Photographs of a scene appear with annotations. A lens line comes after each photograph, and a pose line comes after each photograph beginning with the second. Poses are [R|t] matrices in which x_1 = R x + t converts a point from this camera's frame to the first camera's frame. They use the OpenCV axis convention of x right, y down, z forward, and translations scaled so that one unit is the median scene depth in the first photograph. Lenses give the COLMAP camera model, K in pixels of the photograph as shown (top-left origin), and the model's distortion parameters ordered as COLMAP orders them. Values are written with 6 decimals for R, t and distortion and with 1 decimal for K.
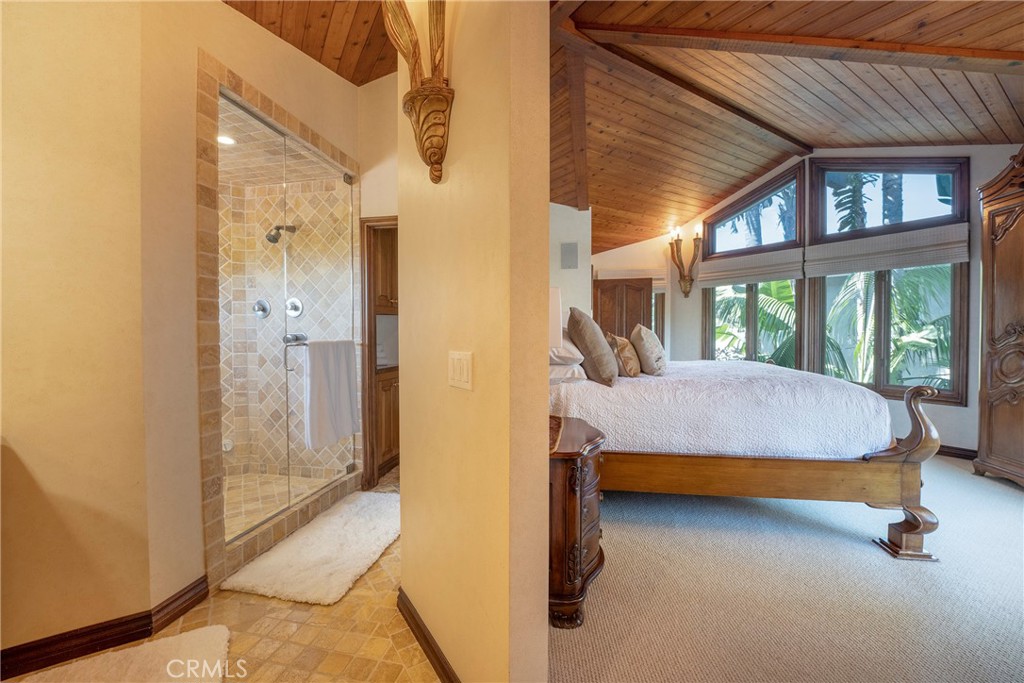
lens RADIAL K [[422.0, 0, 512.7], [0, 422.0, 339.7], [0, 0, 1]] dist [-0.022857, 0.003223]
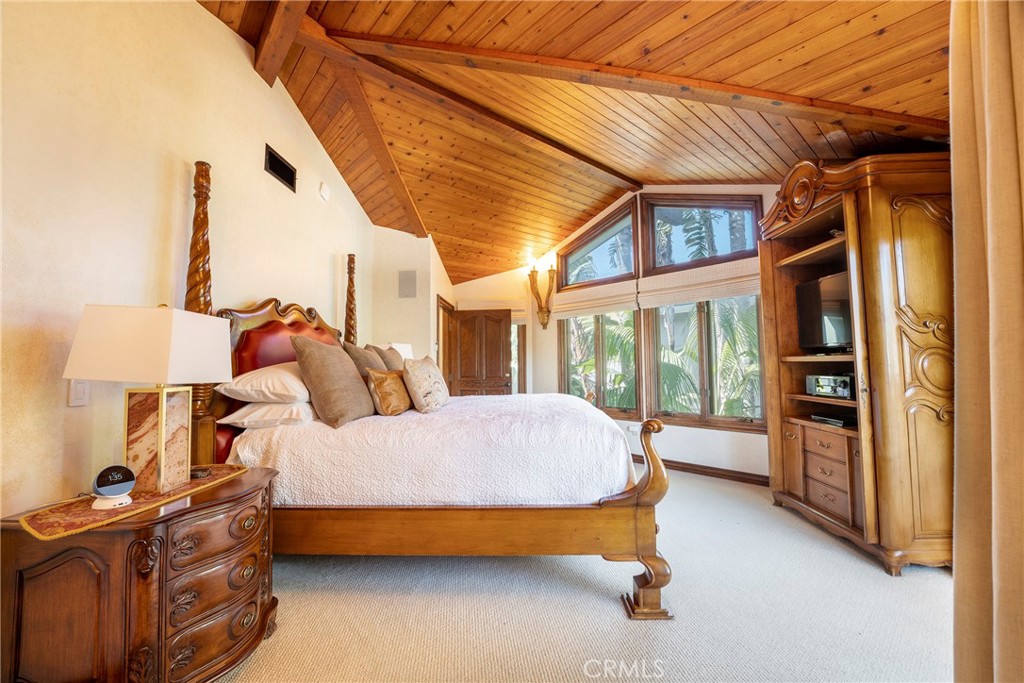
lens RADIAL K [[422.0, 0, 509.2], [0, 422.0, 339.9], [0, 0, 1]] dist [-0.022857, 0.003223]
pose [[0.989573, 0.000410, 0.144030, 0.440746], [0.011107, 0.996800, -0.079154, 0.004418], [-0.143602, 0.079929, 0.986403, 0.091964]]
